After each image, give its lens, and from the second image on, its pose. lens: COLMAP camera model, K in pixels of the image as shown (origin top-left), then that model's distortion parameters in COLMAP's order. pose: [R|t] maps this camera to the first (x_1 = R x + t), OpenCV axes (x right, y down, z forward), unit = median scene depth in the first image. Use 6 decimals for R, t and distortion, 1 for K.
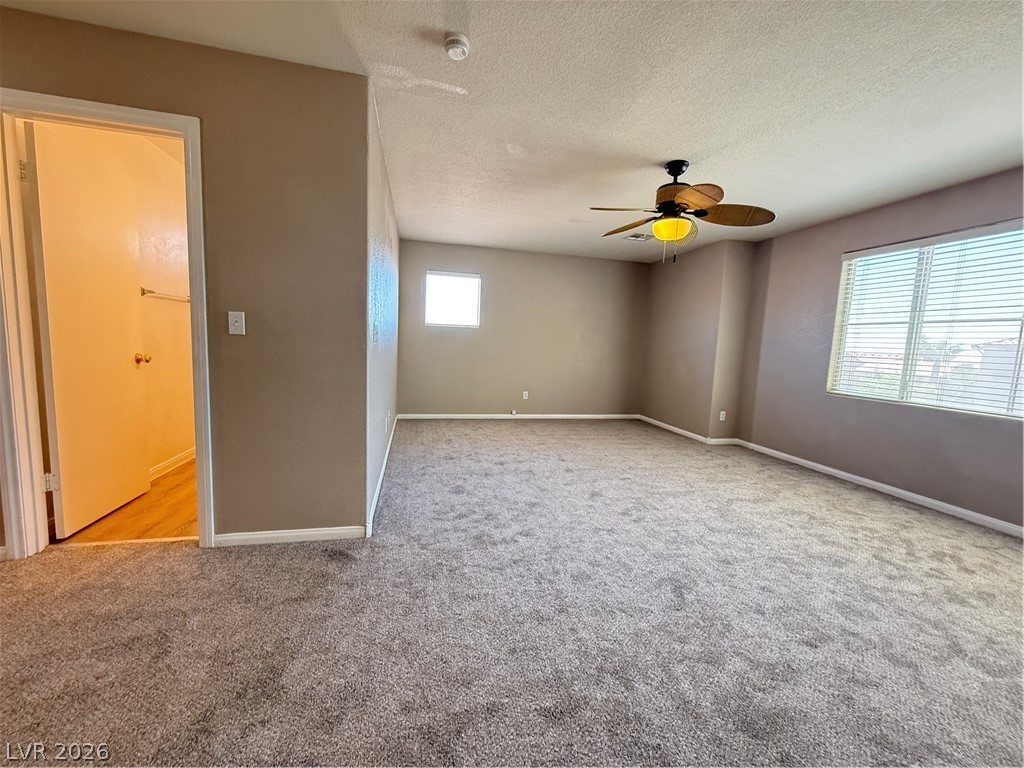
lens RADIAL K [[408.2, 0, 514.0], [0, 408.2, 384.2], [0, 0, 1]] dist [-0.000203, 0.000416]
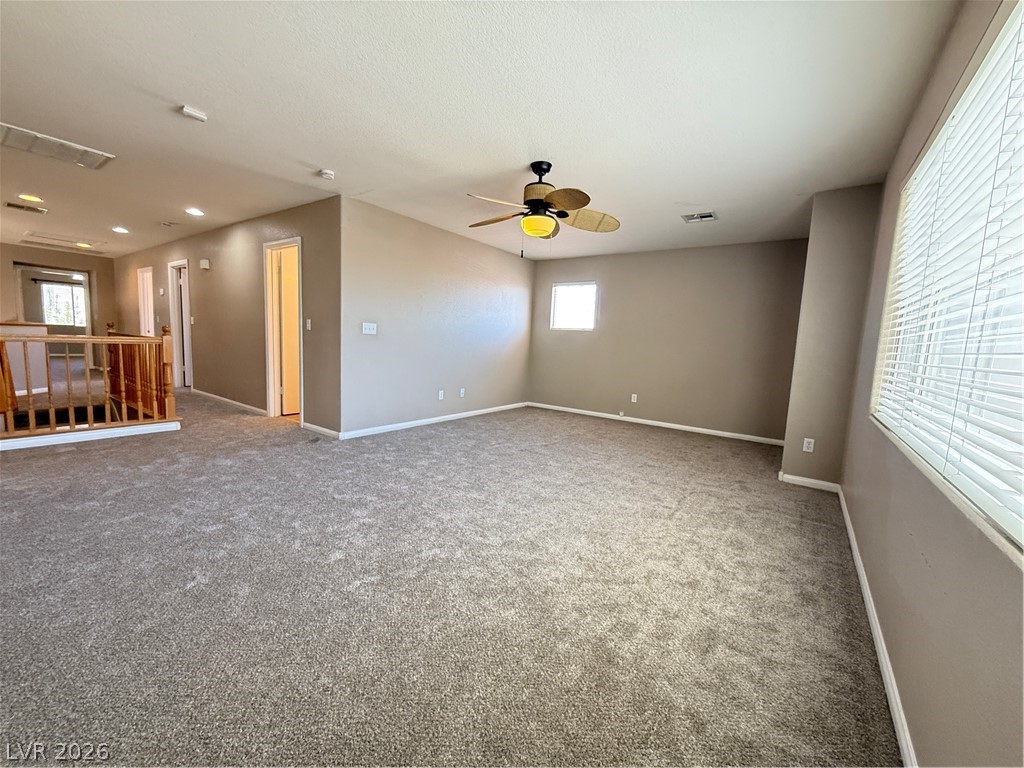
lens RADIAL K [[408.2, 0, 514.2], [0, 408.2, 385.5], [0, 0, 1]] dist [-0.000203, 0.000416]
pose [[0.658531, 0.070459, -0.749248, 0.856339], [-0.096562, 0.995289, 0.008726, 0.024343], [0.746333, 0.066602, 0.662232, 0.203068]]
